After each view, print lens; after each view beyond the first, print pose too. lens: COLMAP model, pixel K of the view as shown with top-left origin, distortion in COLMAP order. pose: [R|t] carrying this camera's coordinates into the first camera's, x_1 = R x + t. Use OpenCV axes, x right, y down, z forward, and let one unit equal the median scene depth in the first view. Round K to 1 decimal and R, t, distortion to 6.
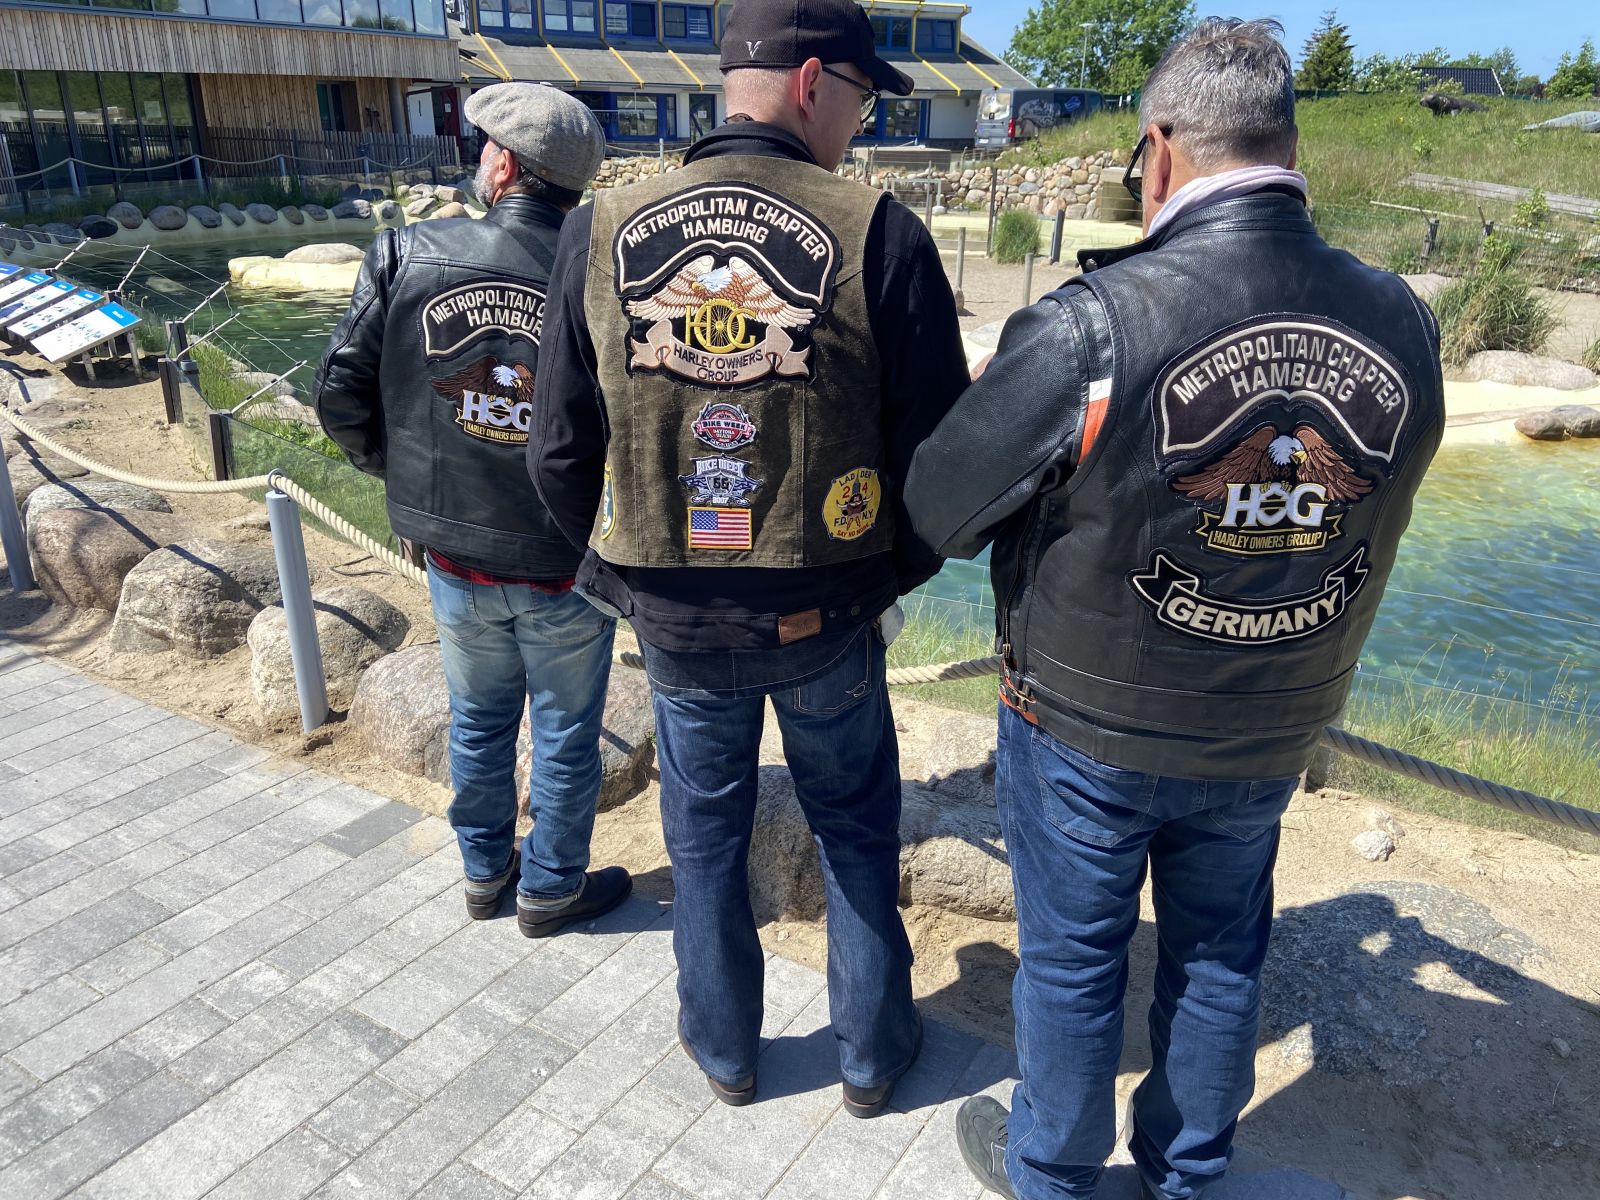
lens RADIAL K [[1207.0, 0, 799.5], [0, 1207.0, 591.4], [0, 0, 1]] dist [0.107015, -0.111623]
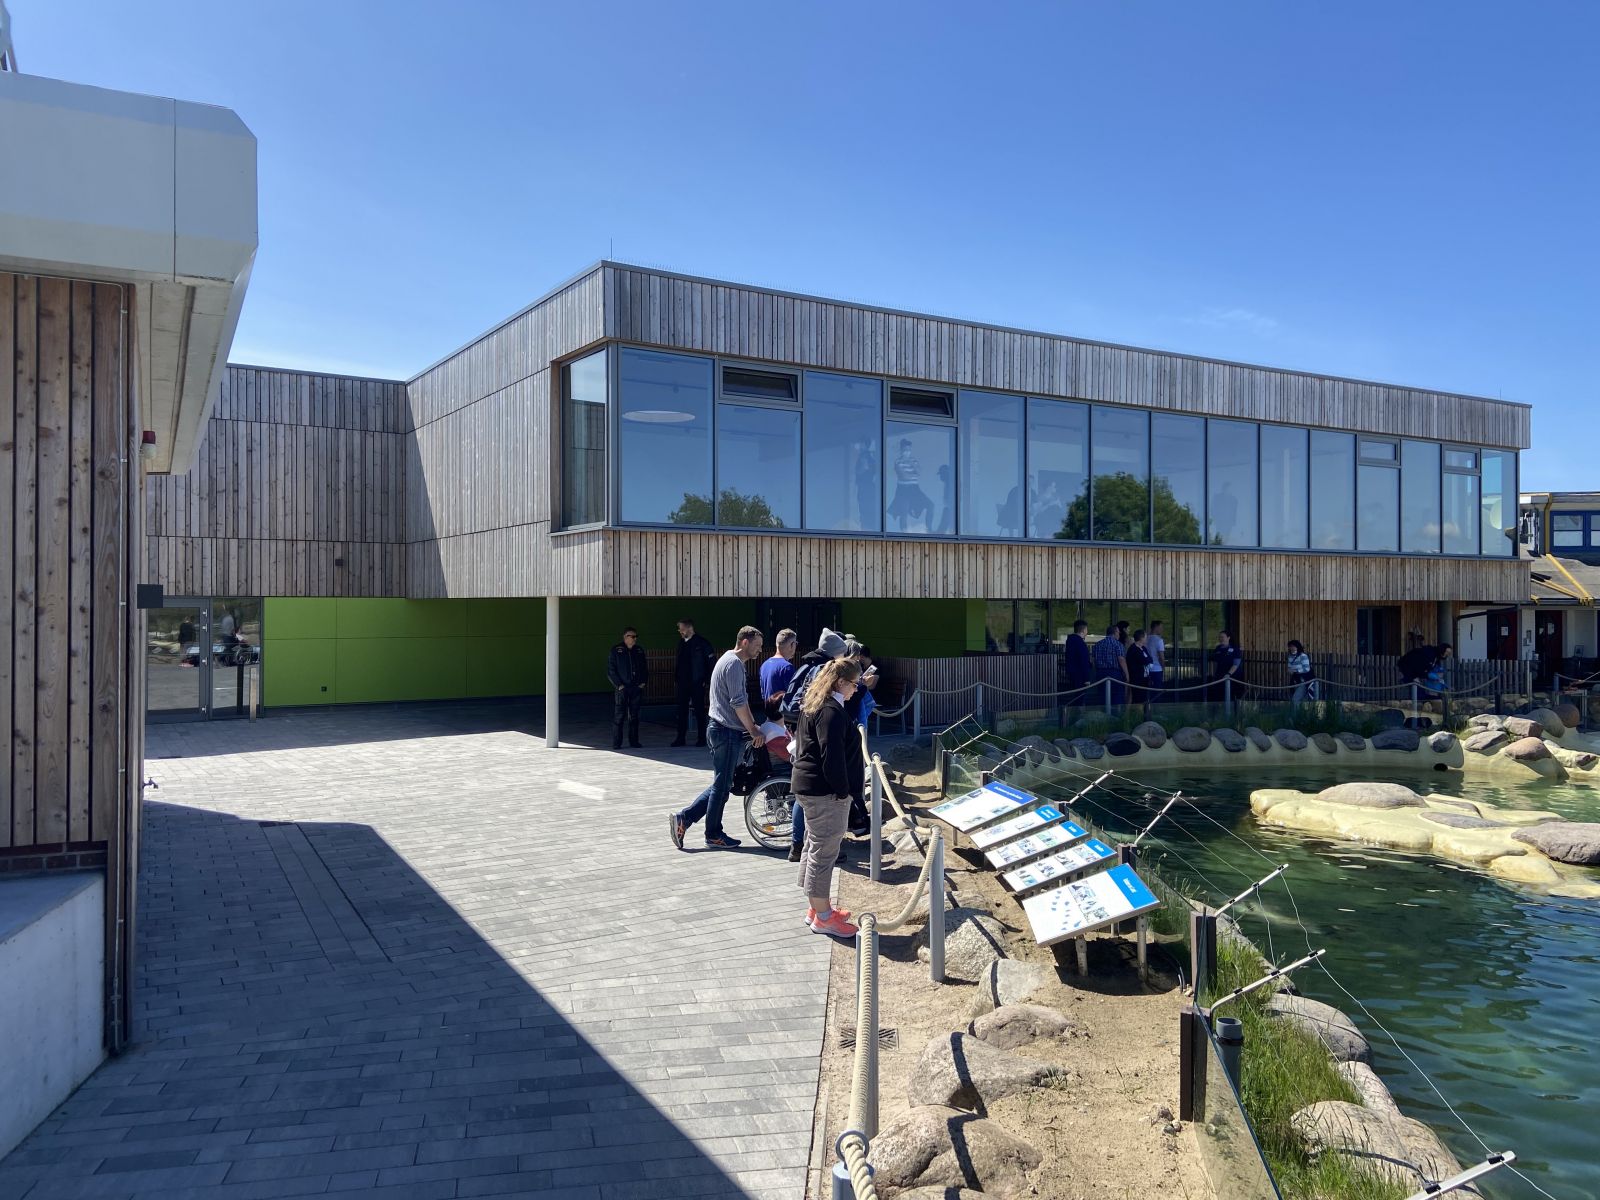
lens RADIAL K [[1207.0, 0, 799.5], [0, 1207.0, 591.4], [0, 0, 1]] dist [0.107015, -0.111623]
pose [[0.727213, -0.022572, -0.686040, -0.076590], [-0.251909, 0.920944, -0.297329, -0.047556], [0.638516, 0.389042, 0.664036, 0.129412]]
